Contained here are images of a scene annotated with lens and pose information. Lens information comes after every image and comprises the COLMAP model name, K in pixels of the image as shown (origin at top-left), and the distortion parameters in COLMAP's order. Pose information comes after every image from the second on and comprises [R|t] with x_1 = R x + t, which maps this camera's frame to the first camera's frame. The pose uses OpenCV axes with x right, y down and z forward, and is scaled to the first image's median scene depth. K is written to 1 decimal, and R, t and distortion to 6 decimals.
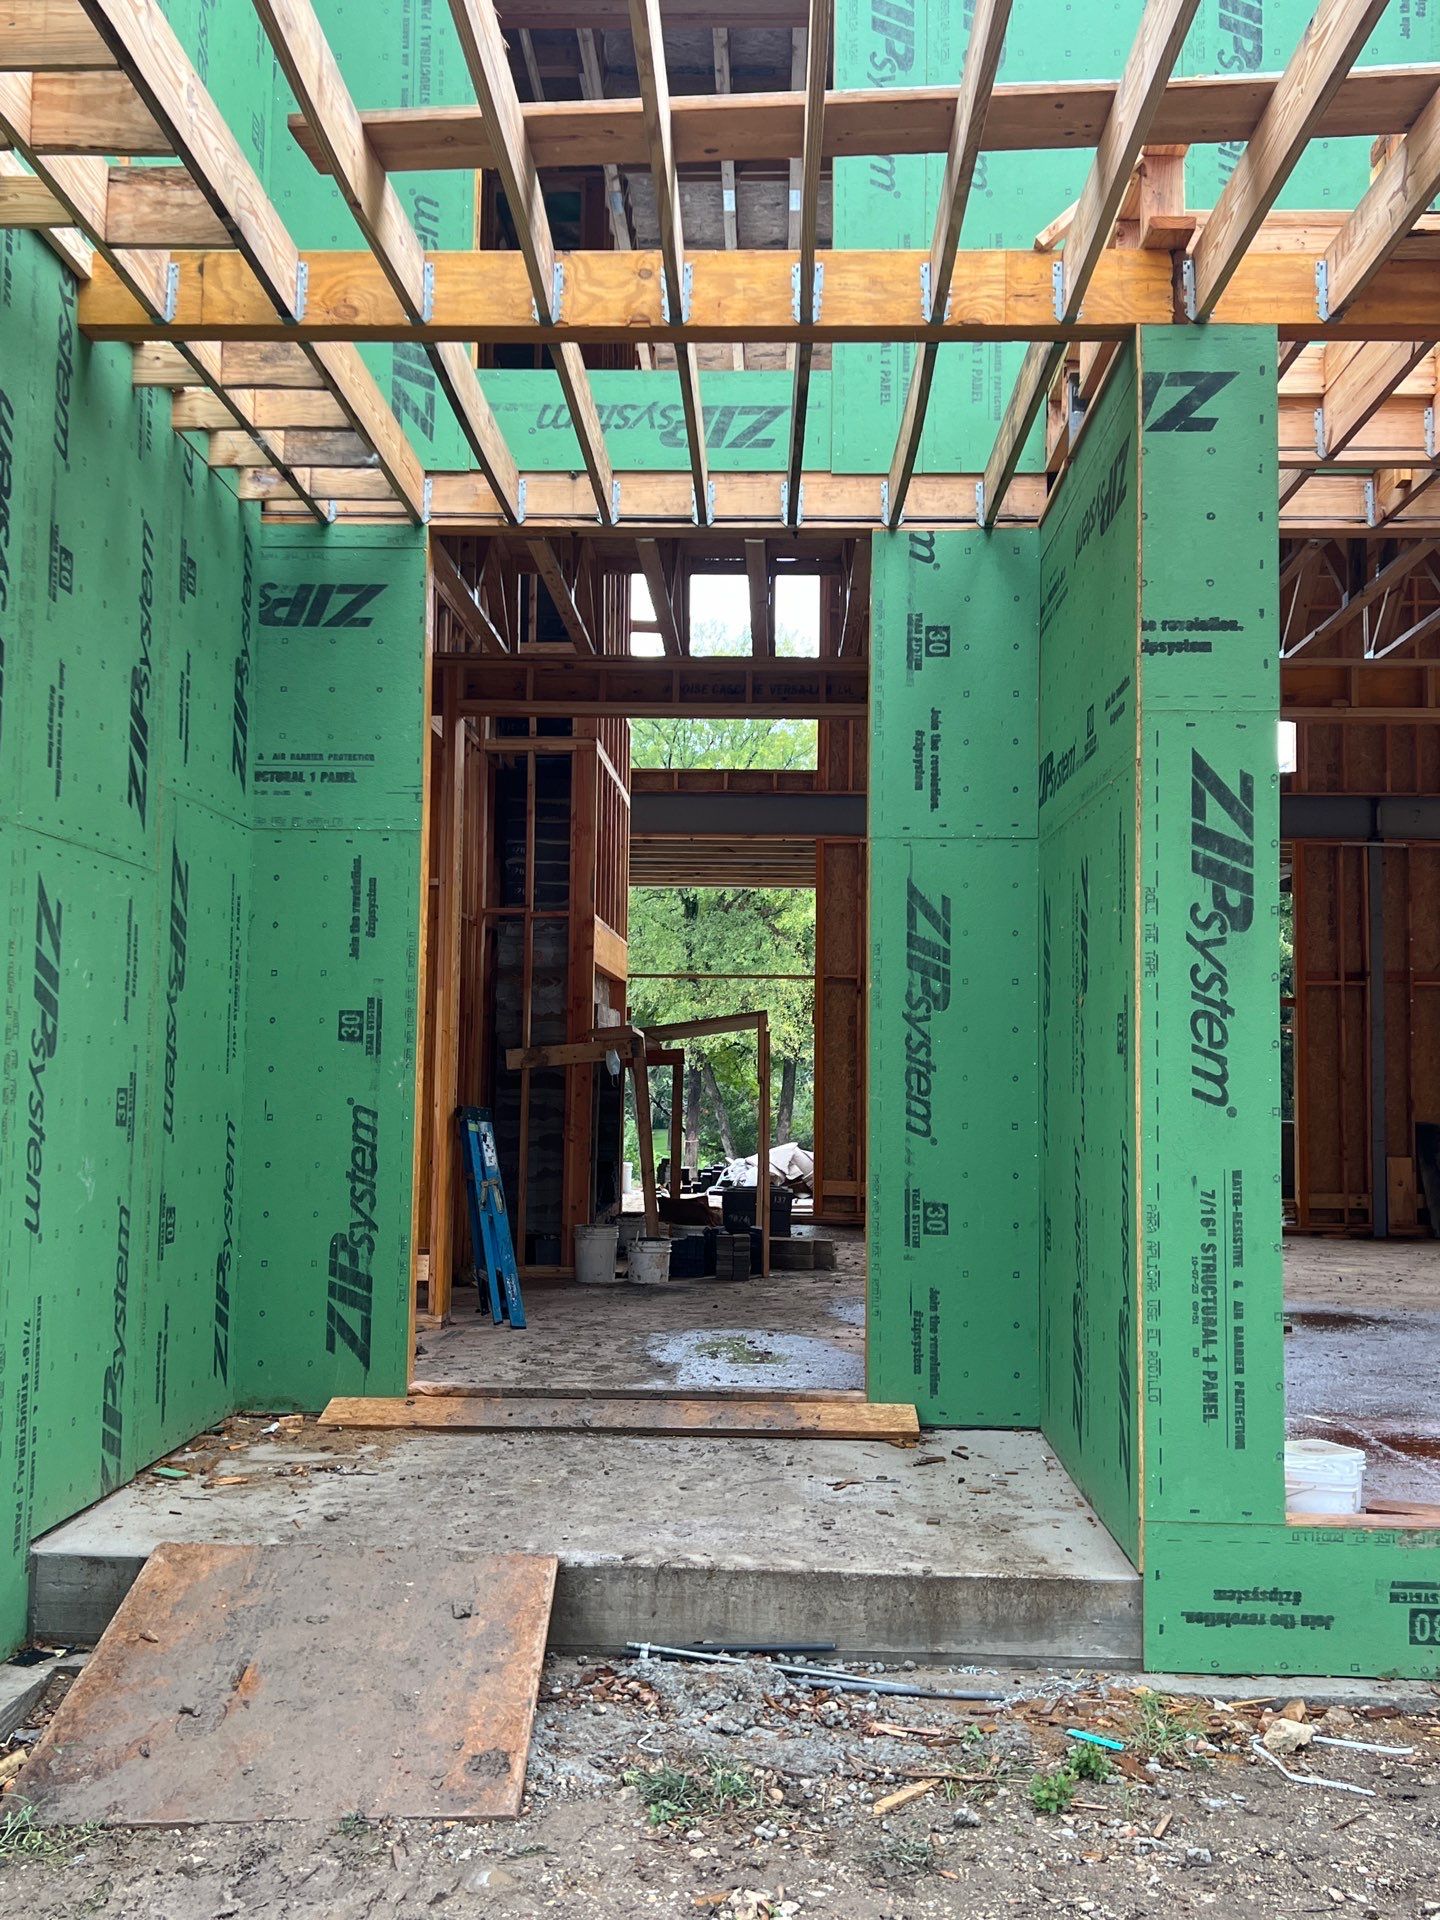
lens RADIAL K [[1844.5, 0, 724.3], [0, 1844.5, 943.2], [0, 0, 1]] dist [0.146922, -0.407124]
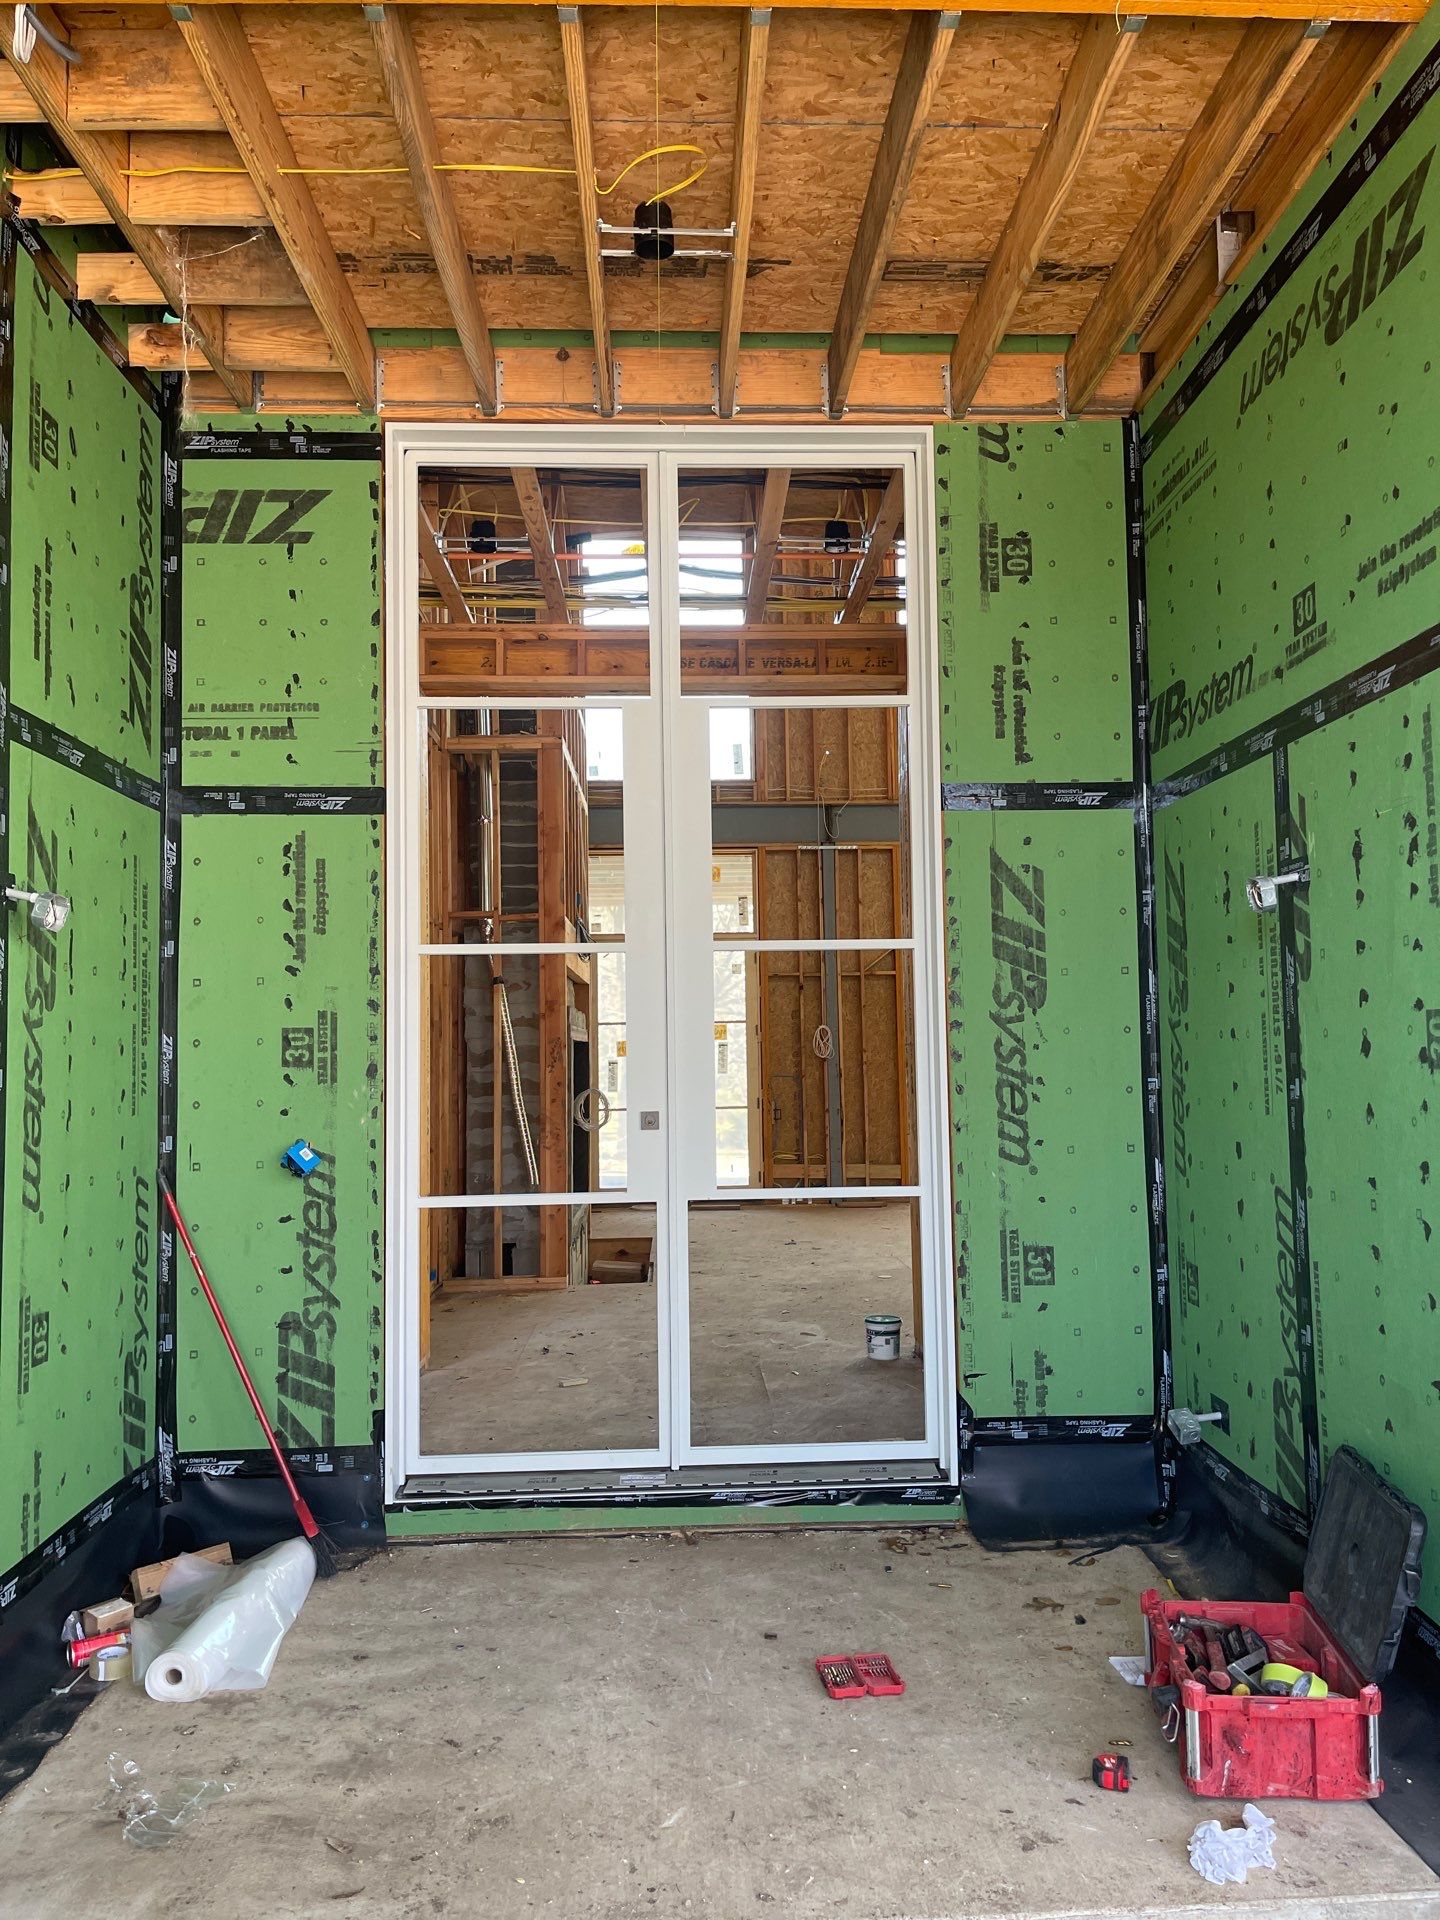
lens RADIAL K [[1438.5, 0, 736.6], [0, 1438.5, 968.1], [0, 0, 1]] dist [0.046222, -0.060312]
pose [[0.996864, -0.024422, 0.075267, -0.061623], [0.023480, 0.999635, 0.013381, 0.007092], [-0.075566, -0.011571, 0.997074, 0.379172]]
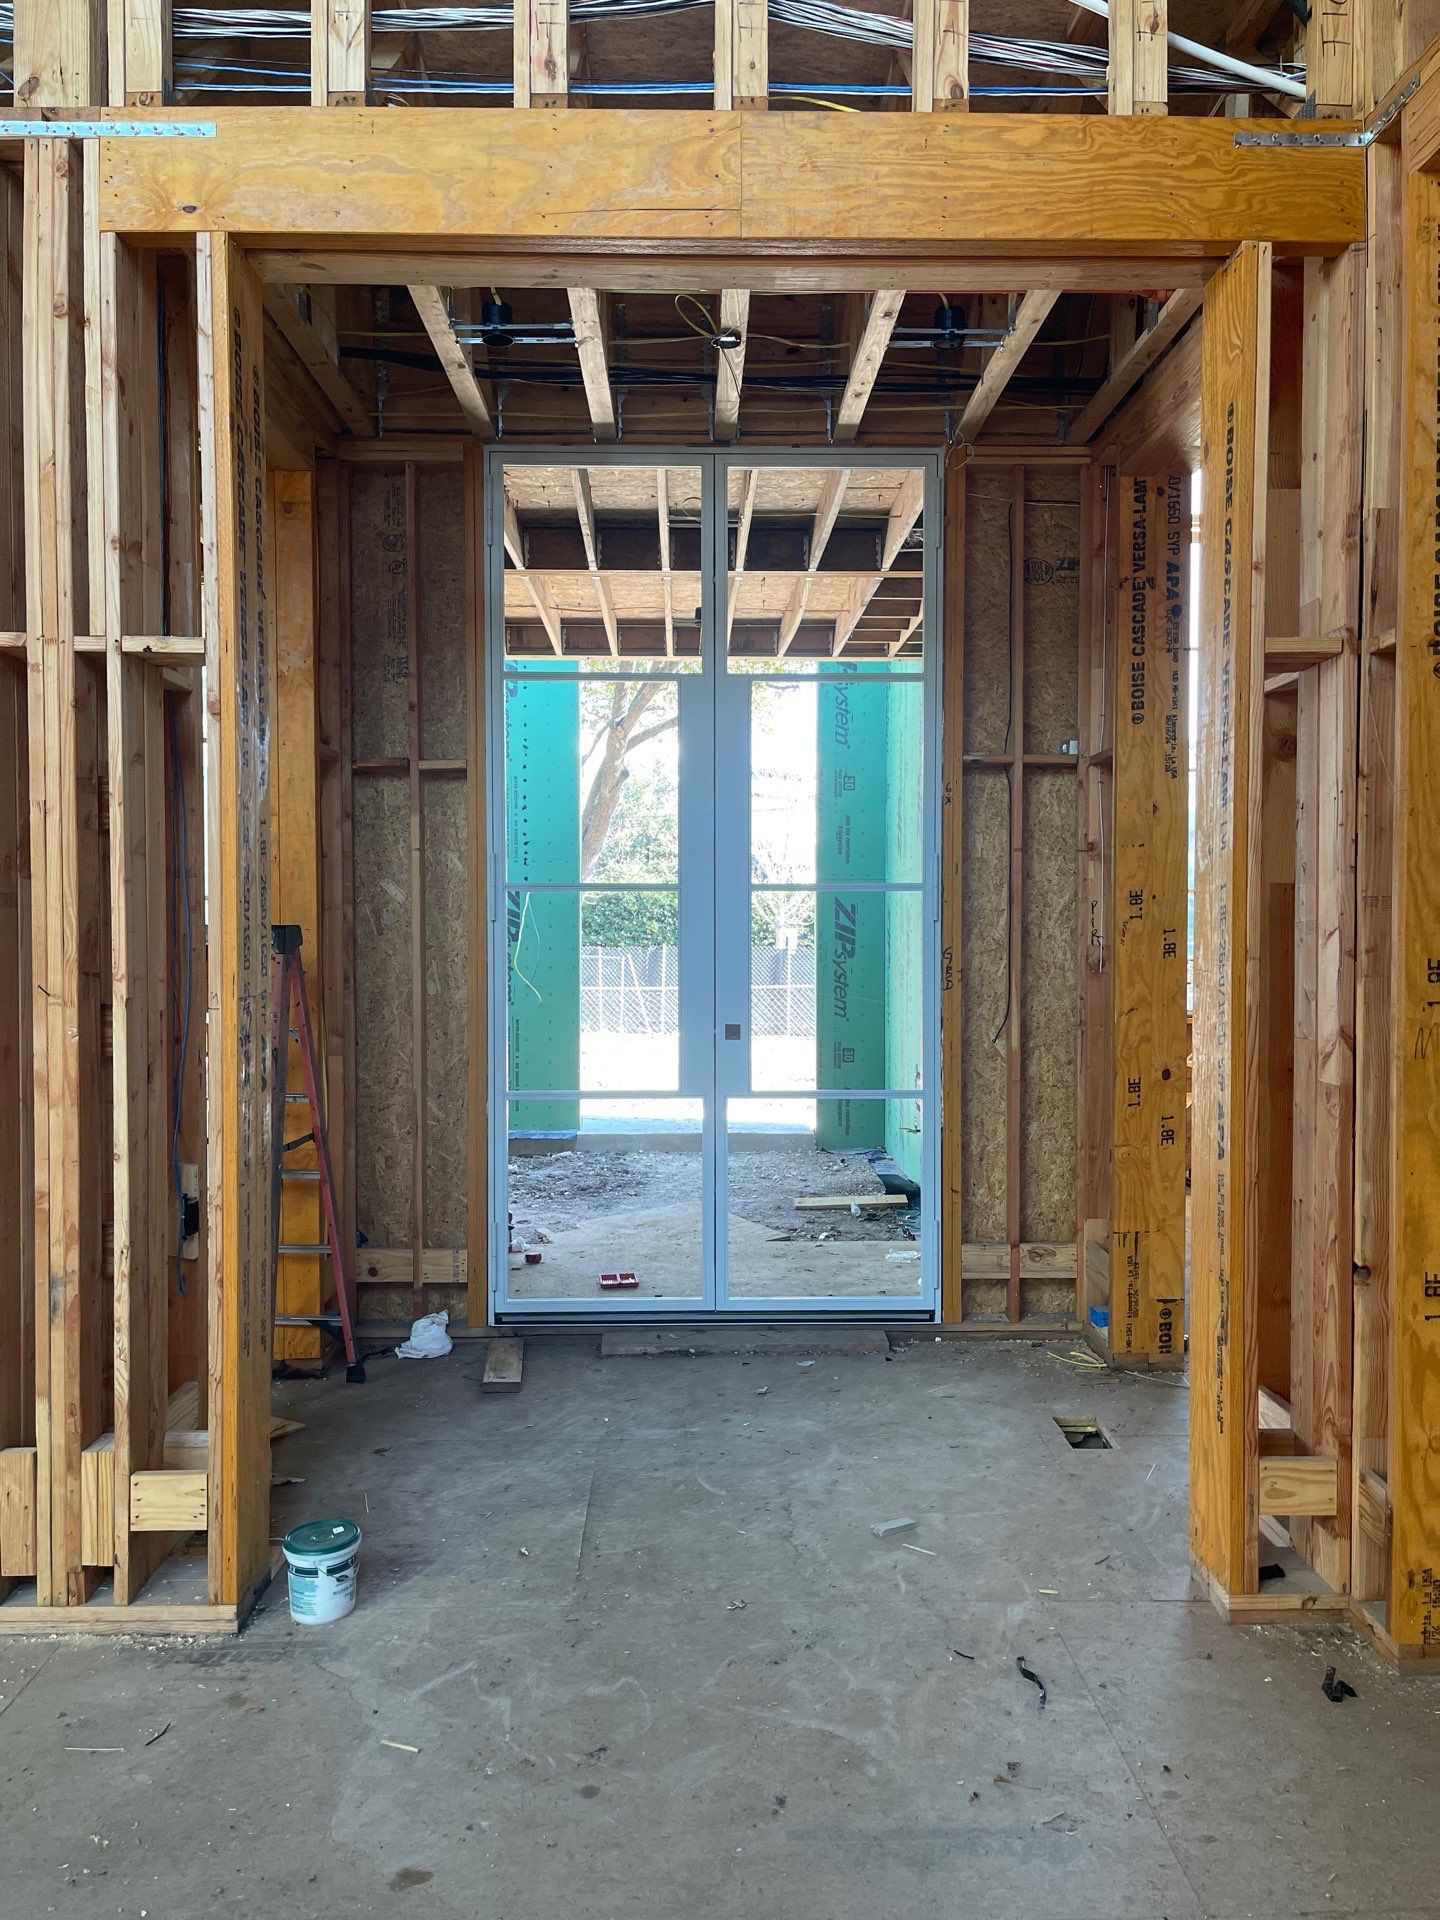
lens RADIAL K [[1438.5, 0, 736.6], [0, 1438.5, 968.1], [0, 0, 1]] dist [0.046222, -0.060312]
pose [[-0.997820, -0.010879, -0.065087, -0.005162], [-0.007921, 0.998932, -0.045528, 0.083333], [0.065513, -0.044913, -0.996840, 1.785514]]
